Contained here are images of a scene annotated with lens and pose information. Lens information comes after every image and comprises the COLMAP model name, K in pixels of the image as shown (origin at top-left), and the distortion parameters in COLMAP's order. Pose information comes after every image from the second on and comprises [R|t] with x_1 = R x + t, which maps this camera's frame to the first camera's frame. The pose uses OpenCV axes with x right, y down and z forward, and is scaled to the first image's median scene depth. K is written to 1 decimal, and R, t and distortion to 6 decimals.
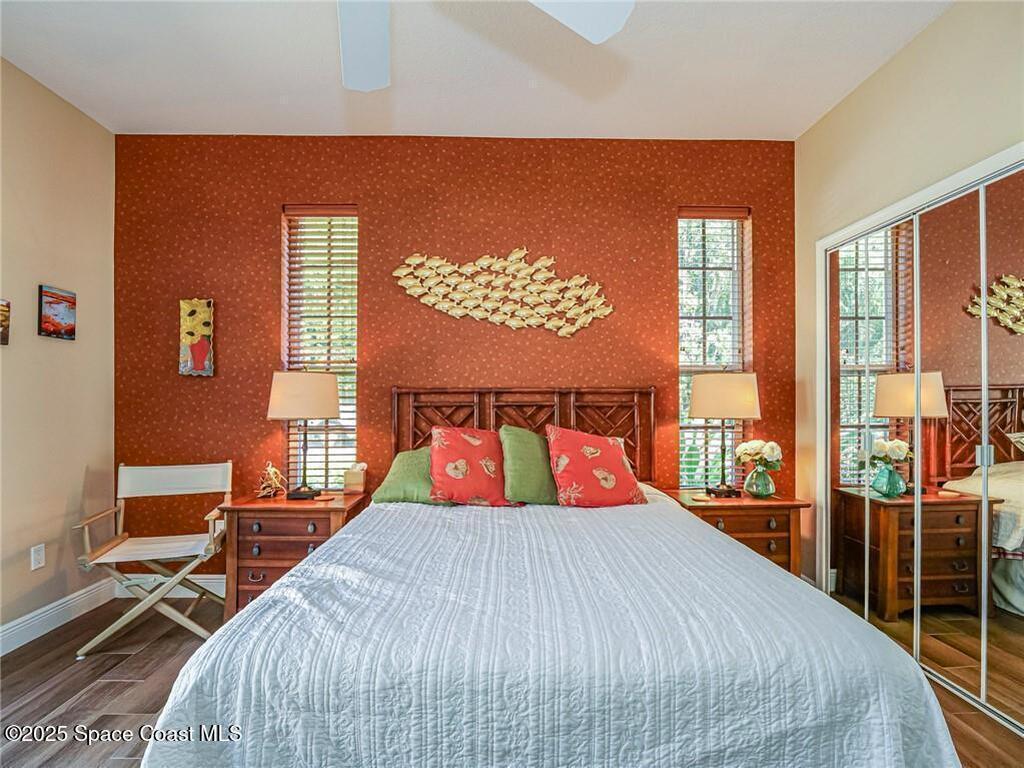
lens RADIAL K [[497.2, 0, 514.3], [0, 497.2, 392.8], [0, 0, 1]] dist [-0.000661, -0.001294]
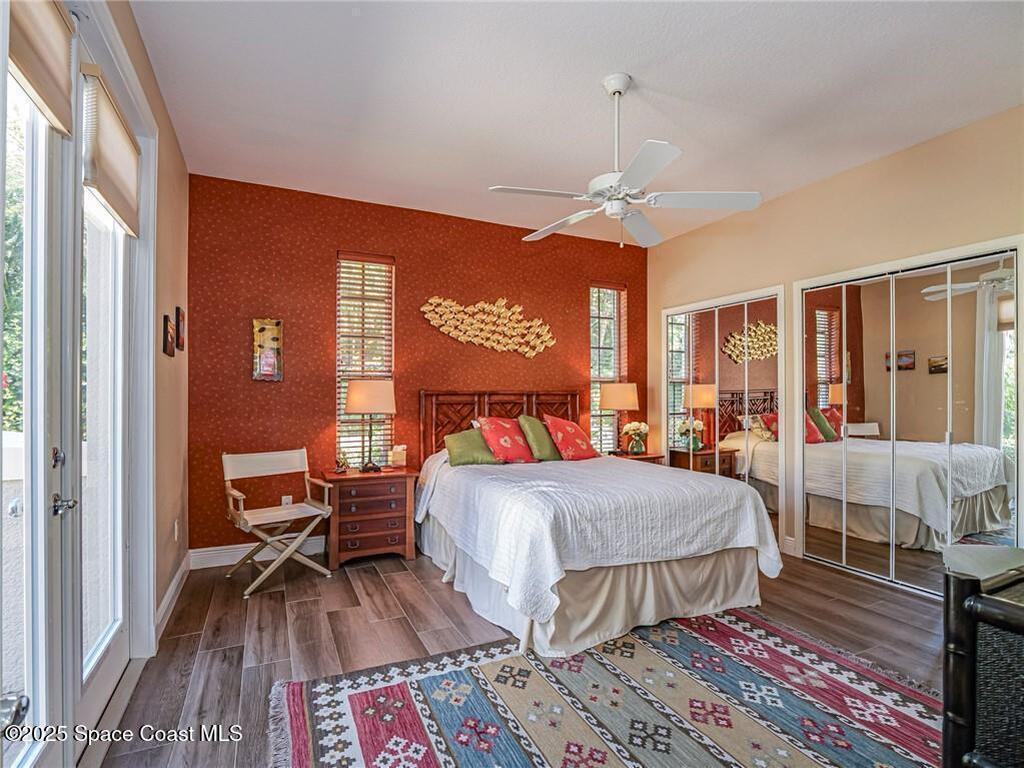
lens RADIAL K [[497.2, 0, 508.6], [0, 497.2, 386.6], [0, 0, 1]] dist [-0.000661, -0.001294]
pose [[0.908213, 0.007304, 0.418444, -0.600709], [-0.003263, 0.999941, -0.010372, -0.008349], [-0.418495, 0.008054, 0.908183, -0.370457]]
